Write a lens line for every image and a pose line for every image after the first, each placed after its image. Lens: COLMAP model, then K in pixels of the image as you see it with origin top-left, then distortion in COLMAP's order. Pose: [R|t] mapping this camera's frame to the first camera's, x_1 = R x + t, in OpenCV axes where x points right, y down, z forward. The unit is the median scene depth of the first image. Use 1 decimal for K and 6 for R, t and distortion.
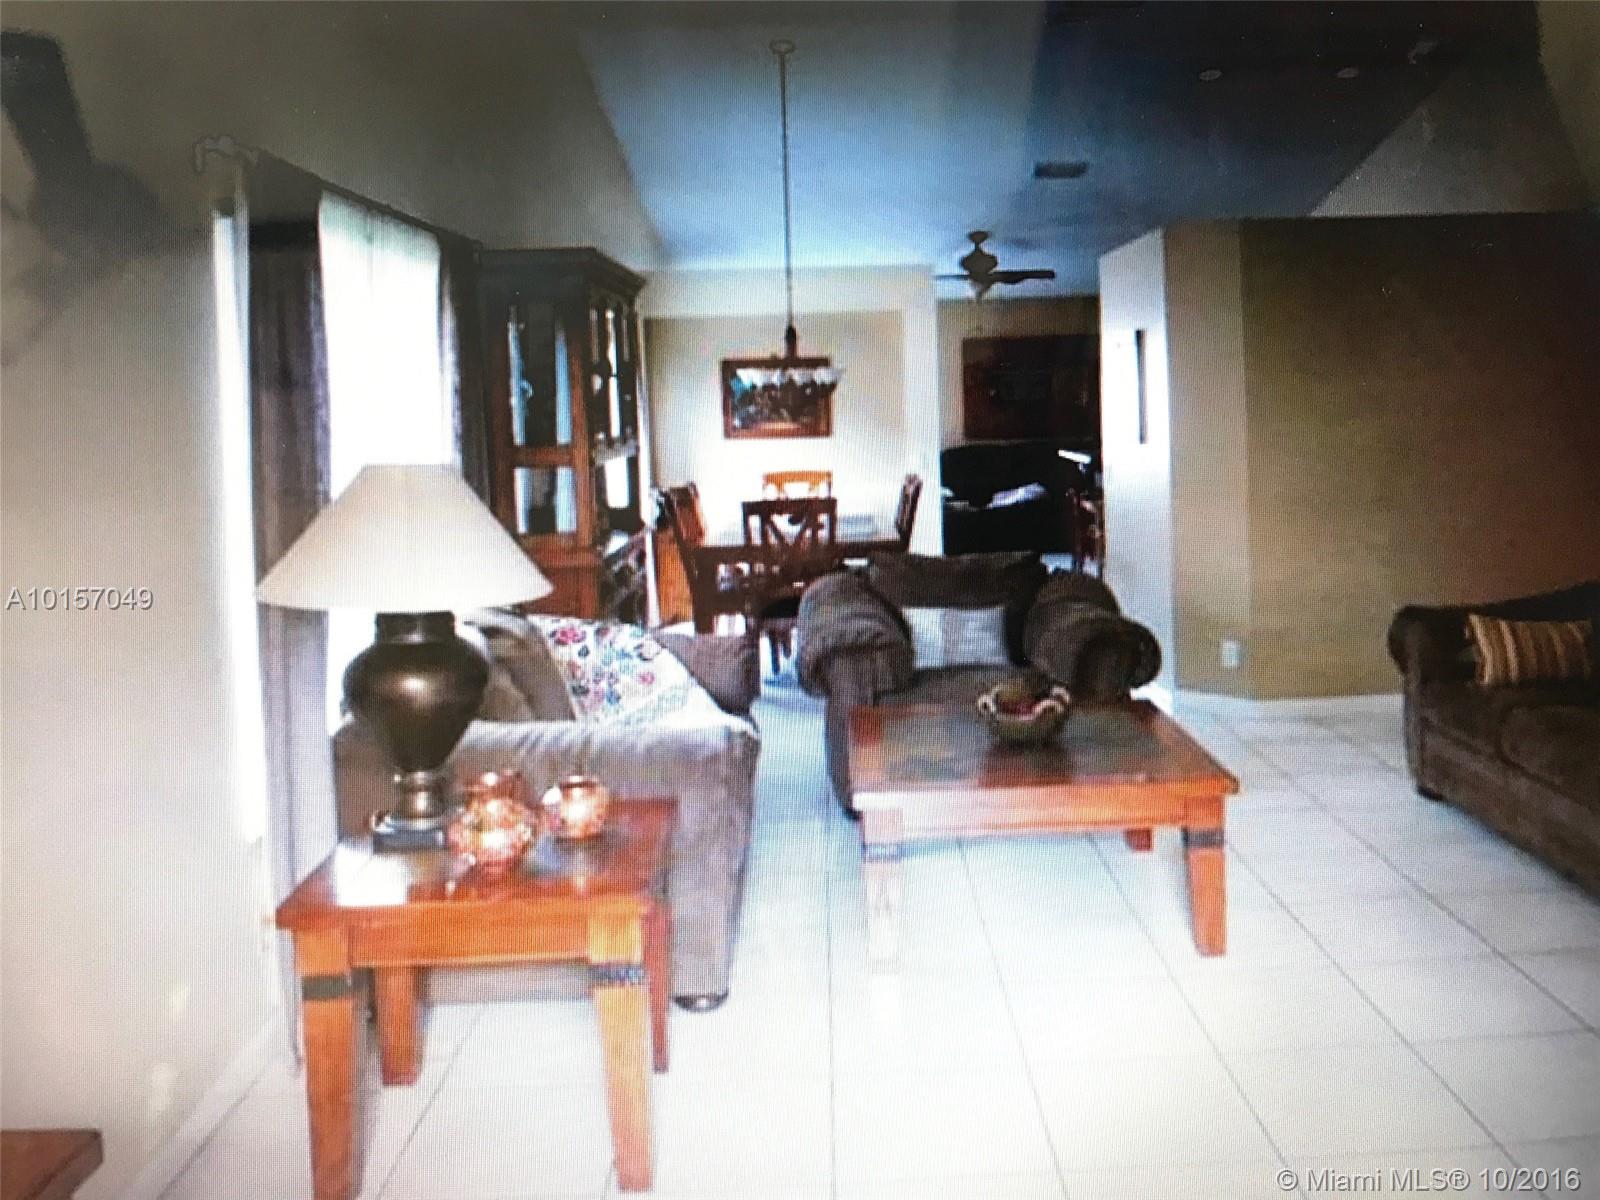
lens RADIAL K [[1315.3, 0, 800.0], [0, 1315.3, 600.0], [0, 0, 1]] dist [-0.000639, -0.002066]
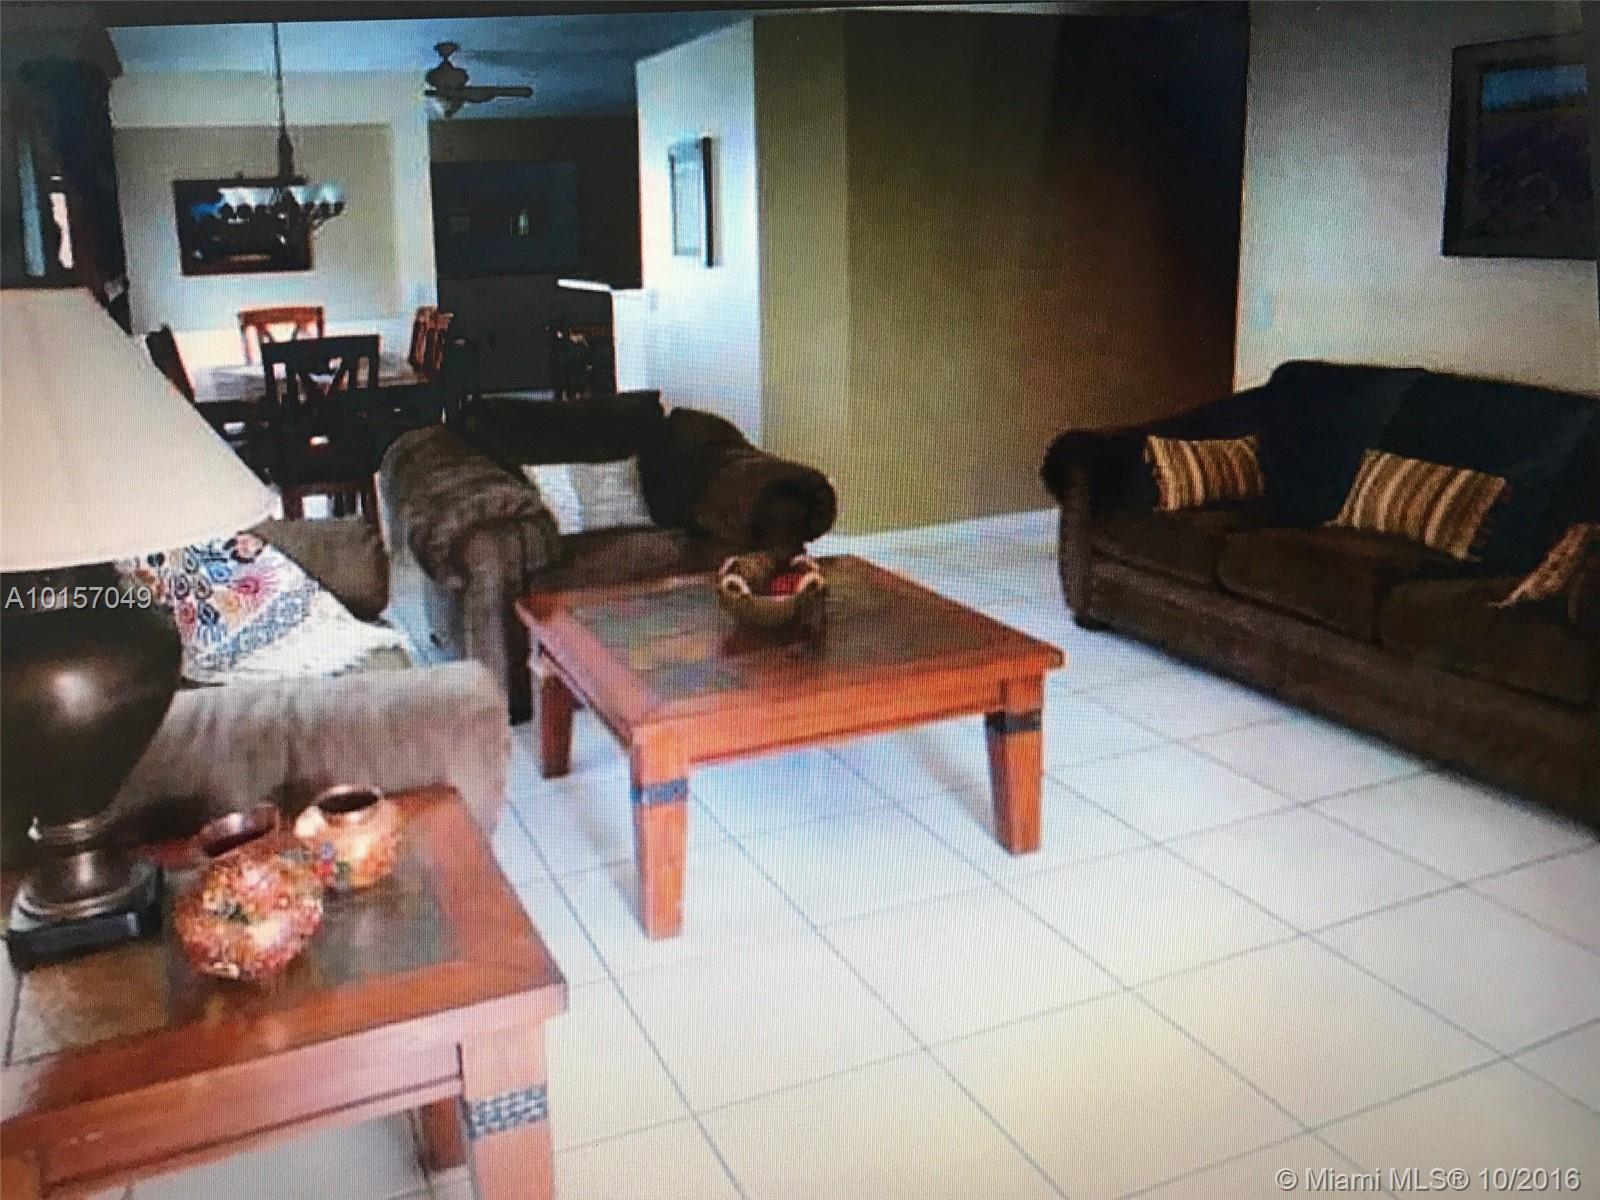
lens RADIAL K [[1405.3, 0, 798.7], [0, 1405.3, 541.9], [0, 0, 1]] dist [-0.036209, 0.005554]
pose [[0.938677, -0.081943, 0.334919, -0.086257], [0.057750, 0.994992, 0.081583, -0.012034], [-0.339927, -0.057238, 0.938708, 0.145496]]
